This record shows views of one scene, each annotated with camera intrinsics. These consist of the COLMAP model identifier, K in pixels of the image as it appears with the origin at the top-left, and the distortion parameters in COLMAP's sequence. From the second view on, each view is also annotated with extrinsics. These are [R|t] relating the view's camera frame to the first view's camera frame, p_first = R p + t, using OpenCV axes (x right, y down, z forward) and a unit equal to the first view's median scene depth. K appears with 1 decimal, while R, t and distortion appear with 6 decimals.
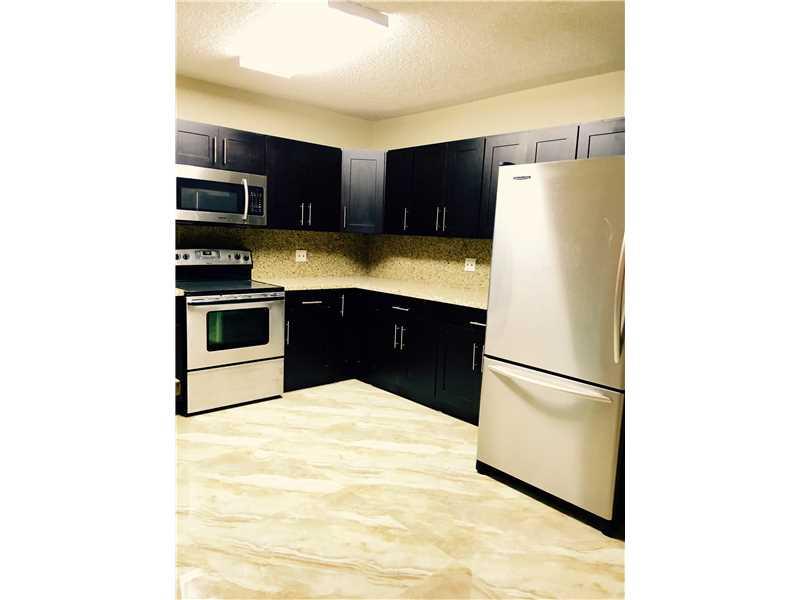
lens RADIAL K [[512.9, 0, 400.0], [0, 512.9, 300.0], [0, 0, 1]] dist [0.033669, -0.000441]
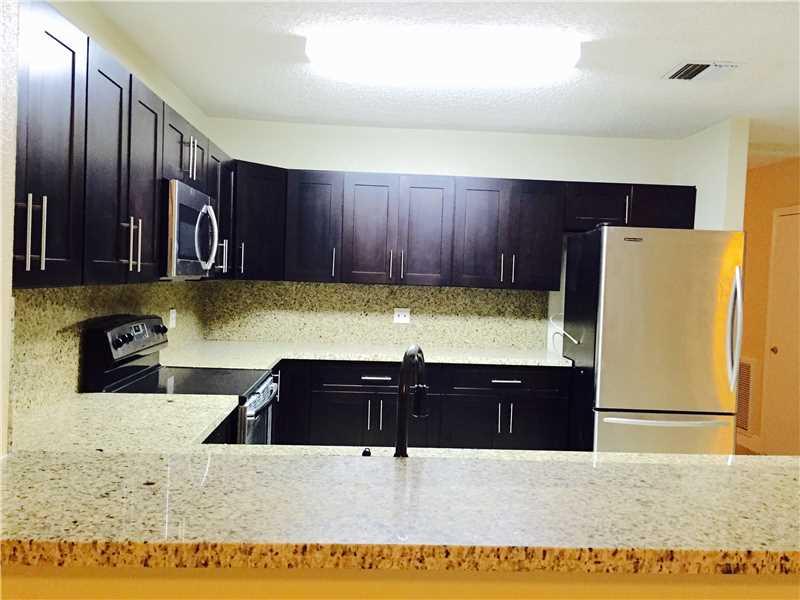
lens RADIAL K [[686.1, 0, 400.0], [0, 686.1, 300.0], [0, 0, 1]] dist [0.090967, -0.147200]
pose [[0.632161, -0.050148, 0.773212, -0.737515], [0.088290, 0.996066, -0.007583, -0.085562], [-0.769790, 0.073061, 0.634102, 0.276690]]
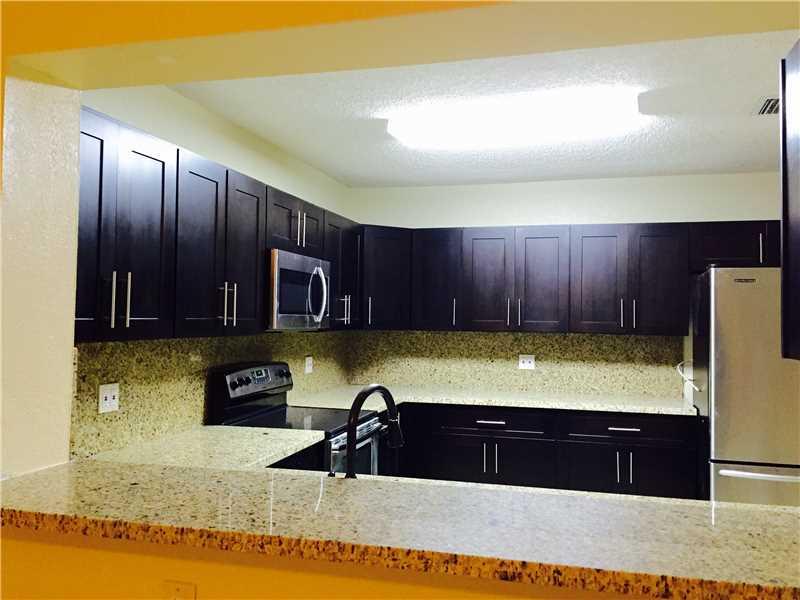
lens RADIAL K [[686.1, 0, 400.0], [0, 686.1, 300.0], [0, 0, 1]] dist [0.090967, -0.147200]
pose [[0.840885, -0.020034, 0.540843, -0.668322], [0.091579, 0.990172, -0.105706, -0.068670], [-0.533409, 0.138416, 0.834455, 0.124443]]
